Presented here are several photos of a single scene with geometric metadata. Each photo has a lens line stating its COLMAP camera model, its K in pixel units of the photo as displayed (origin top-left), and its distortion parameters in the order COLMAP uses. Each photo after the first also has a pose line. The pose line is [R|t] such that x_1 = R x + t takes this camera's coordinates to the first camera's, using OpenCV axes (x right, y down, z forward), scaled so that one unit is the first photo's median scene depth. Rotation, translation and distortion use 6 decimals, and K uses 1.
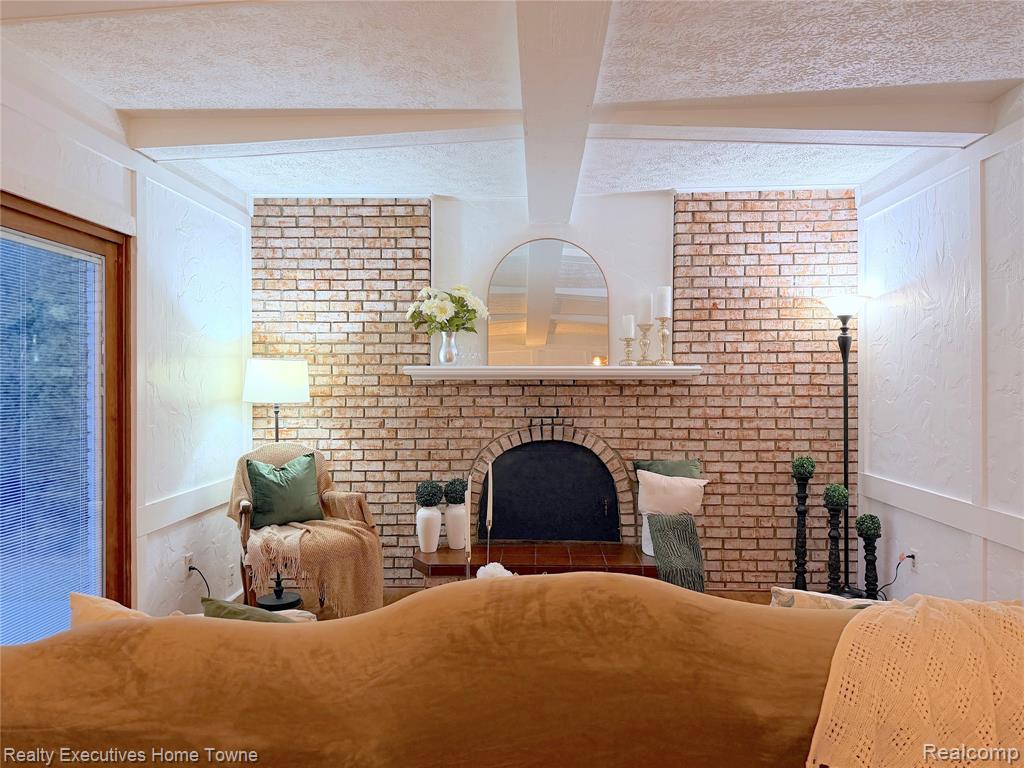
lens RADIAL K [[712.1, 0, 512.0], [0, 712.1, 384.0], [0, 0, 1]] dist [0.106175, -0.132234]
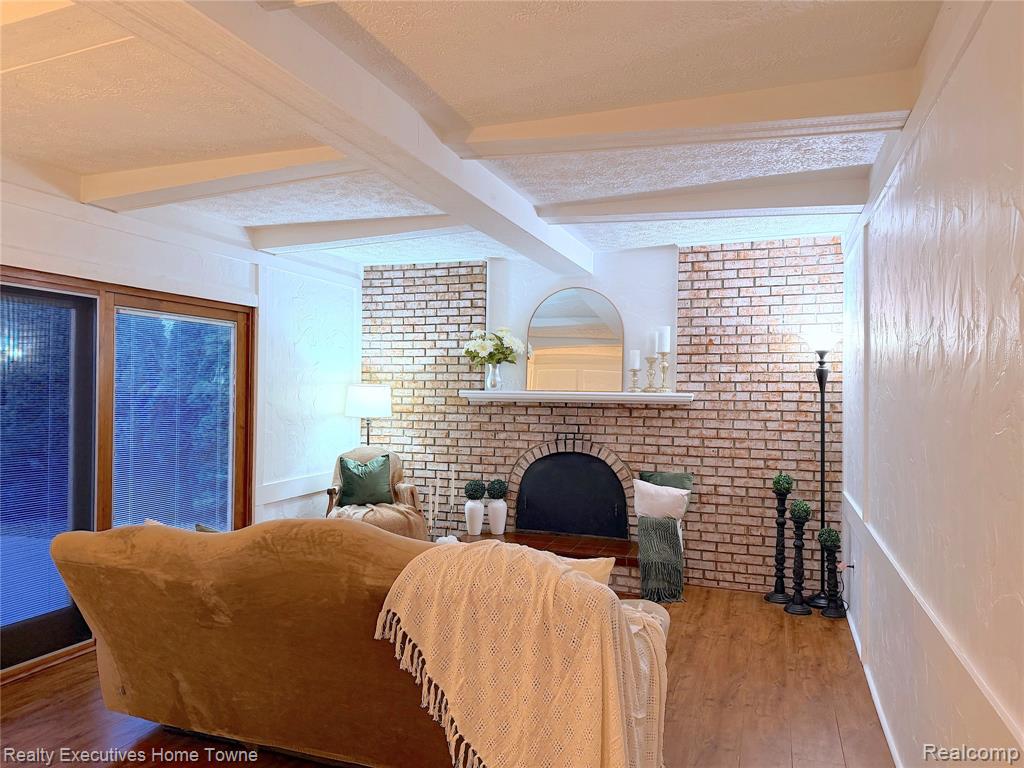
lens RADIAL K [[707.2, 0, 514.4], [0, 707.2, 384.6], [0, 0, 1]] dist [0.135613, -0.228362]
pose [[0.953320, 0.008060, -0.301855, 0.328761], [-0.012139, 0.999859, -0.011642, -0.021823], [0.301719, 0.014763, 0.953283, -0.198741]]
